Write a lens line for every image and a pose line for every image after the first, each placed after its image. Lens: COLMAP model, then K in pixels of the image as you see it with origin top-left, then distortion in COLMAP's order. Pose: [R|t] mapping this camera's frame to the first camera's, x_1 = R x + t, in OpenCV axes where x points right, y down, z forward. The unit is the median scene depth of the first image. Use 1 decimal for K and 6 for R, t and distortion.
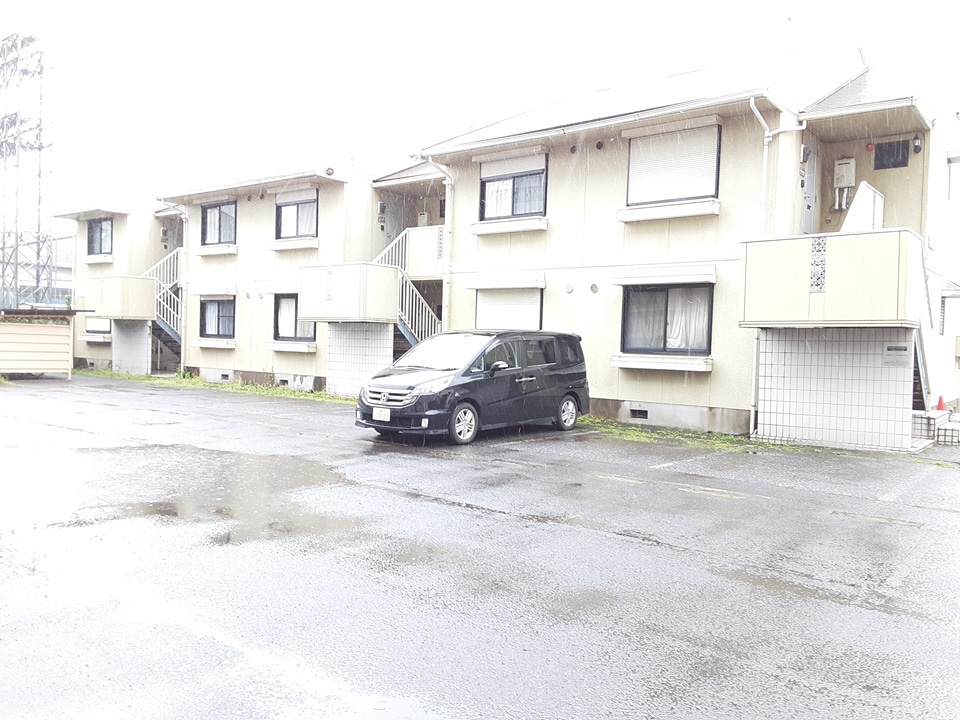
lens RADIAL K [[768.1, 0, 480.0], [0, 768.1, 360.0], [0, 0, 1]] dist [0.136812, -0.180650]
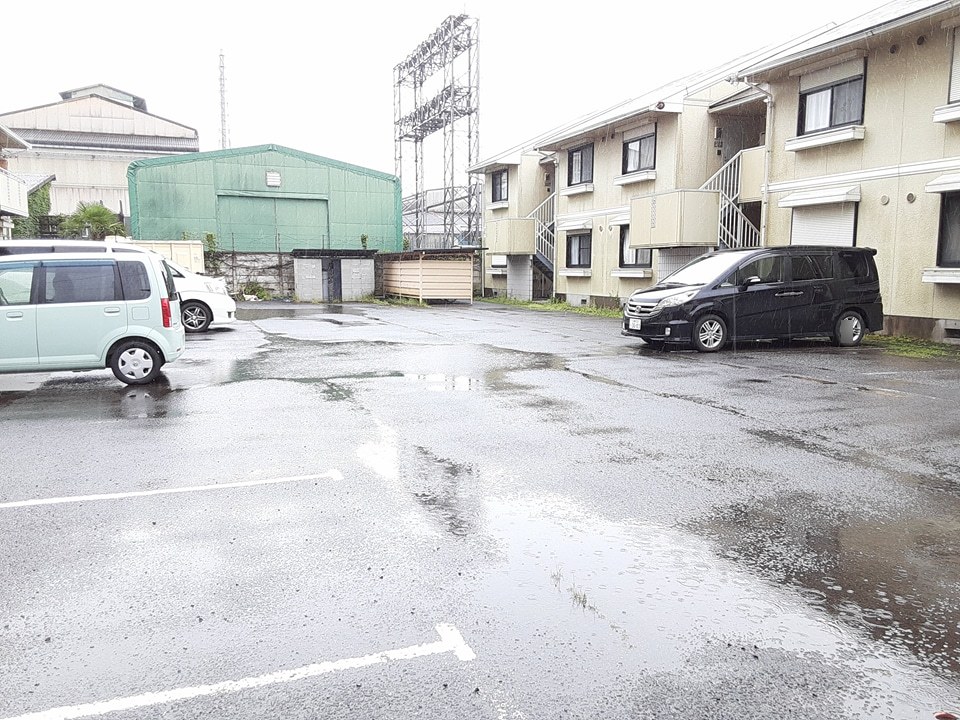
lens RADIAL K [[768.1, 0, 480.0], [0, 768.1, 360.0], [0, 0, 1]] dist [0.136812, -0.180650]
pose [[0.860893, 0.035151, -0.507570, 0.137799], [0.008399, 0.996493, 0.083255, 0.013088], [0.508717, -0.075937, 0.857579, -0.066485]]
